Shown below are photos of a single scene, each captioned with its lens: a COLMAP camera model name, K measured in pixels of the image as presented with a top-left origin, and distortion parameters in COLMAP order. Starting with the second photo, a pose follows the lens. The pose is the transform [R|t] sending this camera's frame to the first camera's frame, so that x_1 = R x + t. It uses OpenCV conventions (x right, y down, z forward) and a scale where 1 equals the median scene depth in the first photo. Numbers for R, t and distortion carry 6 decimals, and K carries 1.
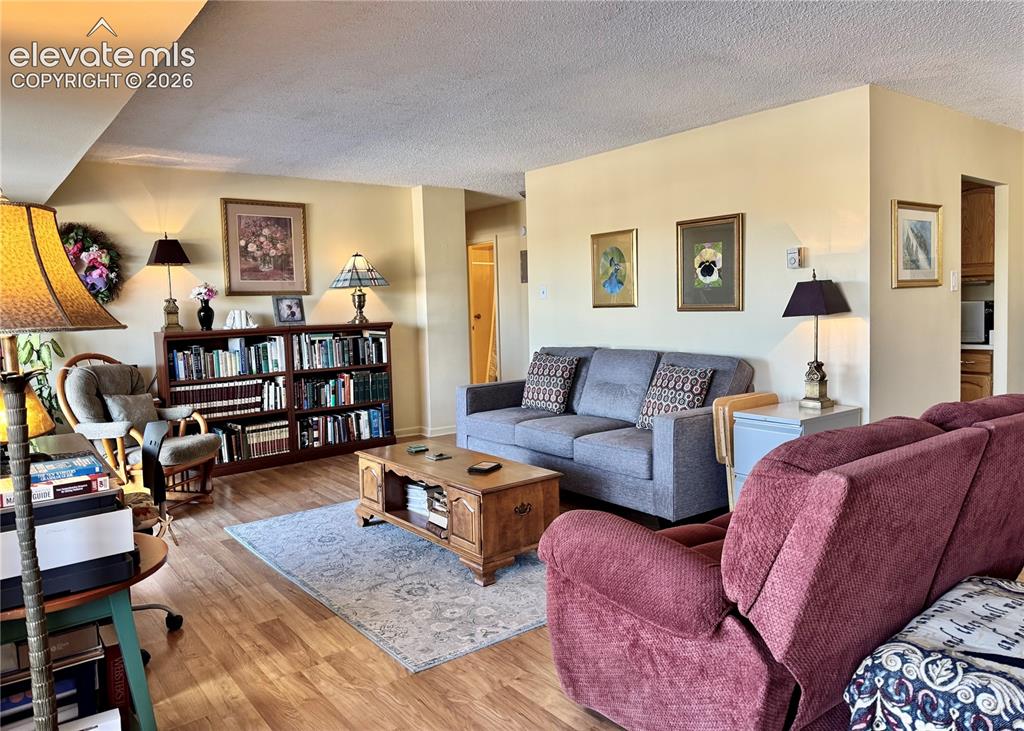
lens RADIAL K [[726.6, 0, 504.0], [0, 726.6, 367.0], [0, 0, 1]] dist [0.042114, 0.001349]
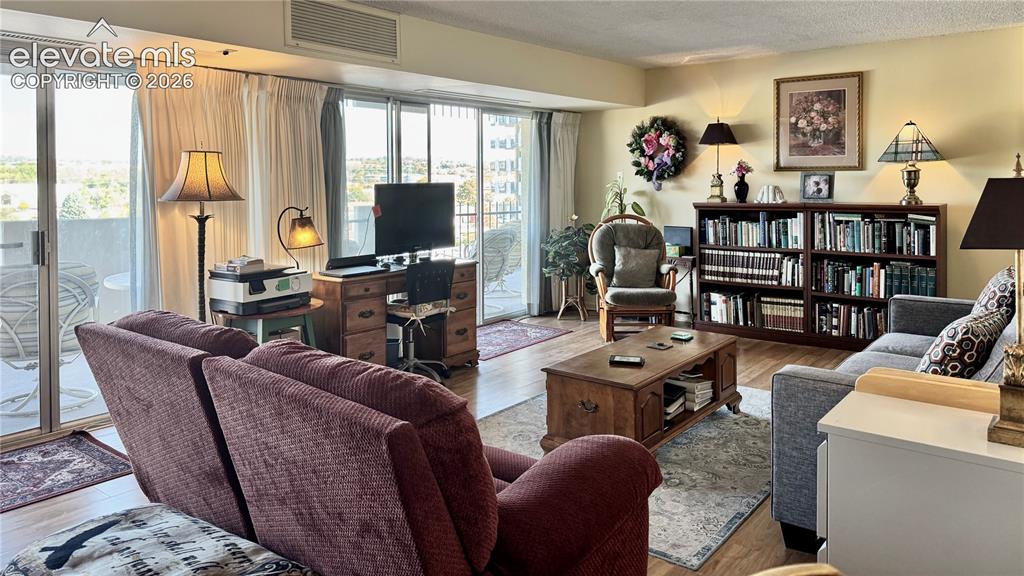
lens RADIAL K [[702.2, 0, 495.6], [0, 702.2, 219.8], [0, 0, 1]] dist [0.013764, 0.001211]
pose [[0.252341, 0.080379, -0.964294, 0.496305], [-0.092002, 0.994022, 0.058782, -0.050222], [0.963255, 0.073884, 0.258228, 0.355884]]
